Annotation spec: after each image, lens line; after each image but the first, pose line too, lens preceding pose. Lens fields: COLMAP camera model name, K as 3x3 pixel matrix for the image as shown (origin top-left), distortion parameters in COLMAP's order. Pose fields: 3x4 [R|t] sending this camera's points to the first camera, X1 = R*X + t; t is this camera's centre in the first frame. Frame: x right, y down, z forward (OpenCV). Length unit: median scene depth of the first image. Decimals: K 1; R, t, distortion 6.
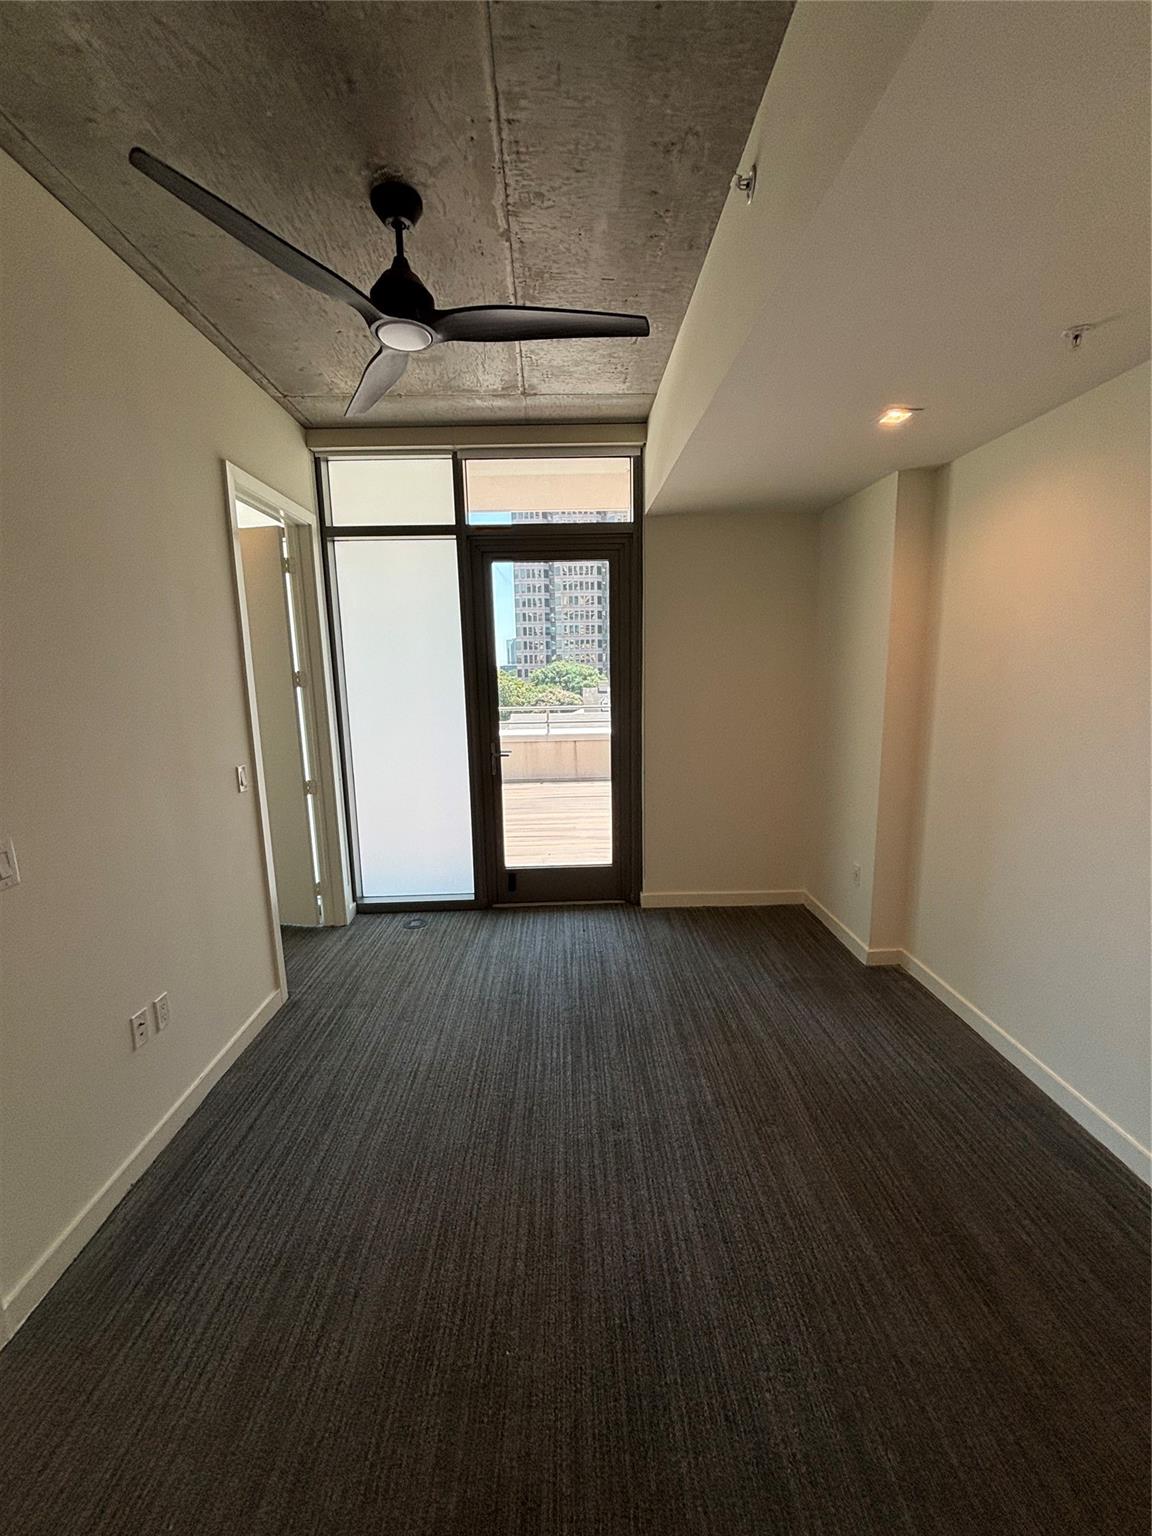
lens RADIAL K [[621.5, 0, 576.6], [0, 621.5, 773.2], [0, 0, 1]] dist [0.002919, 0.001656]
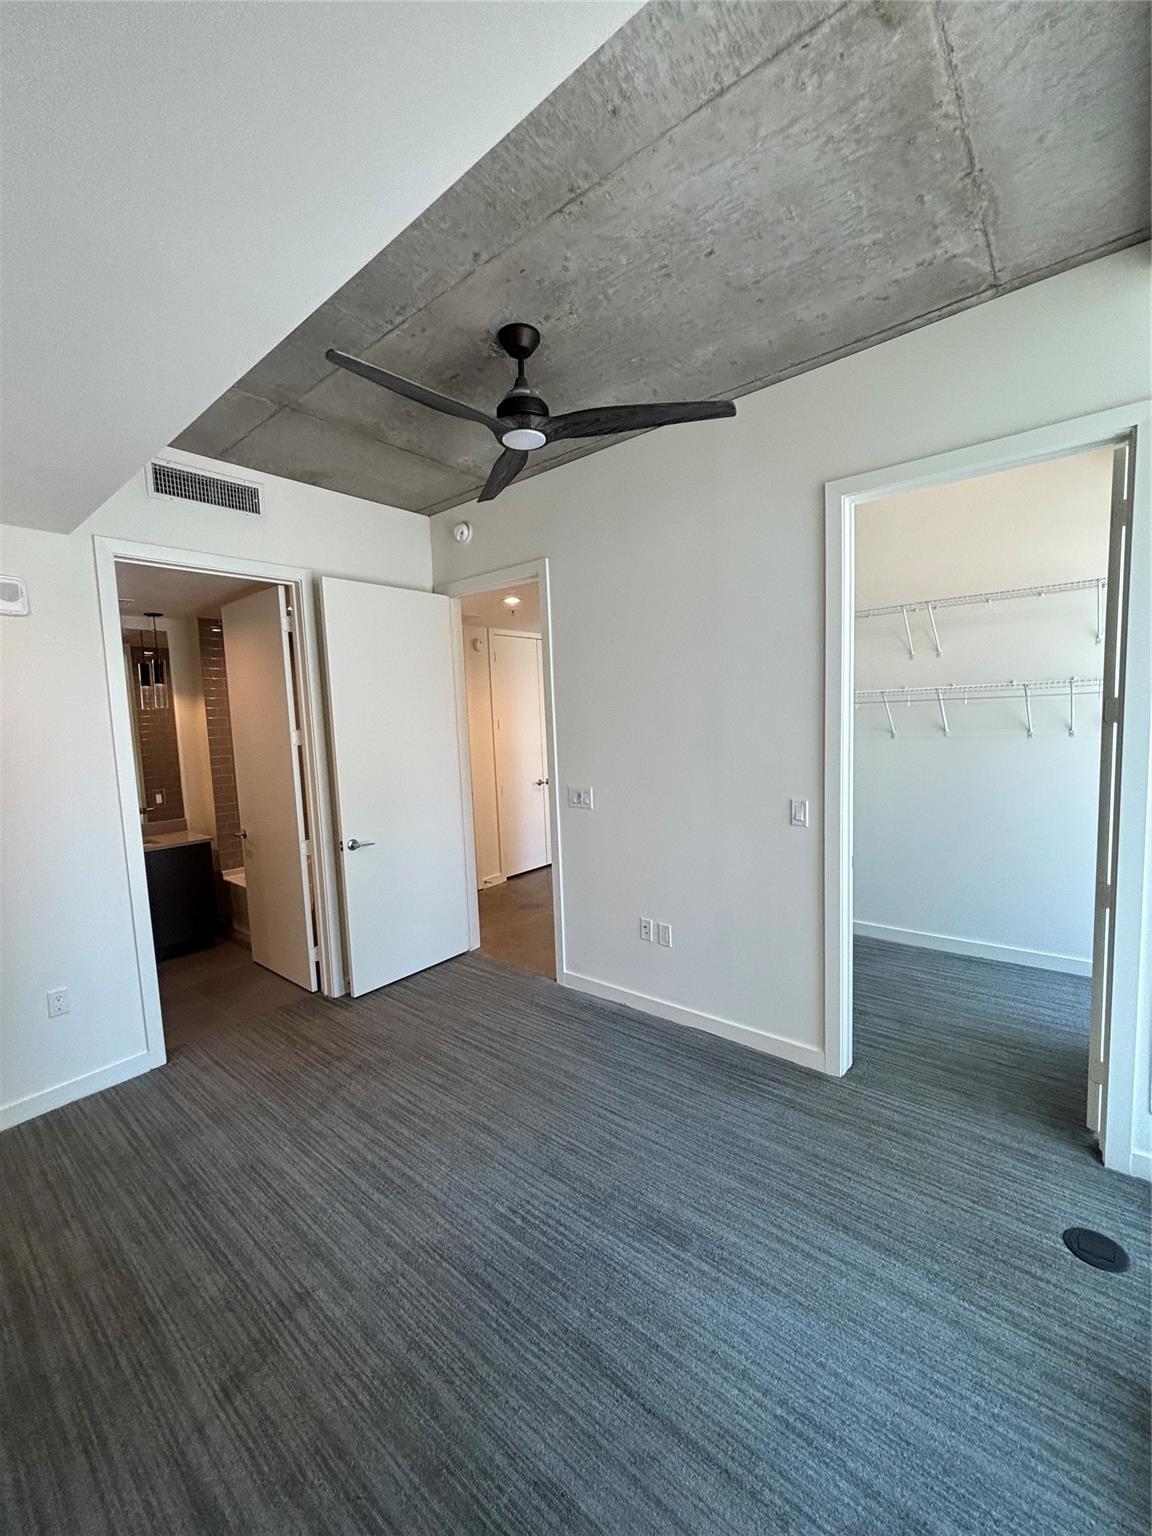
lens RADIAL K [[621.5, 0, 574.1], [0, 621.5, 775.6], [0, 0, 1]] dist [0.002919, 0.001656]
pose [[-0.662847, 0.116512, -0.739634, 0.333924], [-0.077915, 0.971723, 0.222898, -0.189619], [0.744690, 0.205376, -0.635026, 1.064867]]
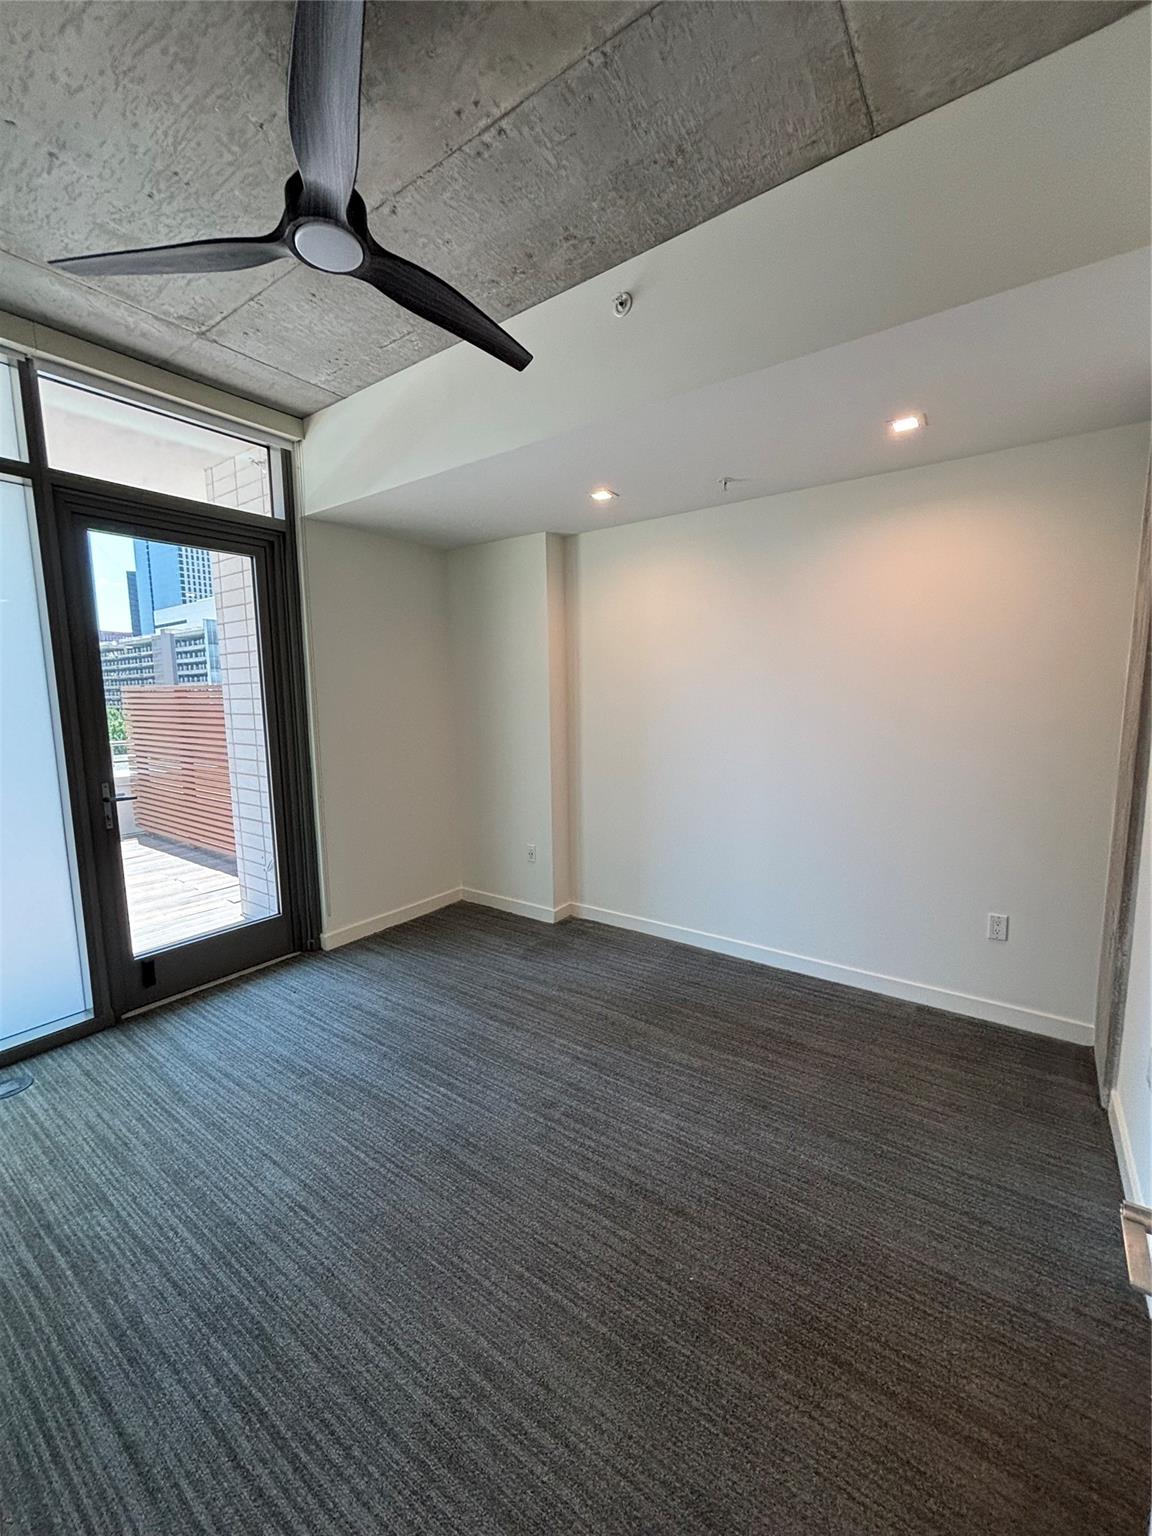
lens RADIAL K [[621.5, 0, 578.1], [0, 621.5, 771.3], [0, 0, 1]] dist [0.002919, 0.001656]
pose [[0.605873, -0.089670, 0.790492, -0.430290], [0.143026, 0.989715, 0.002646, 0.014200], [-0.782599, 0.111458, 0.612467, 0.171593]]
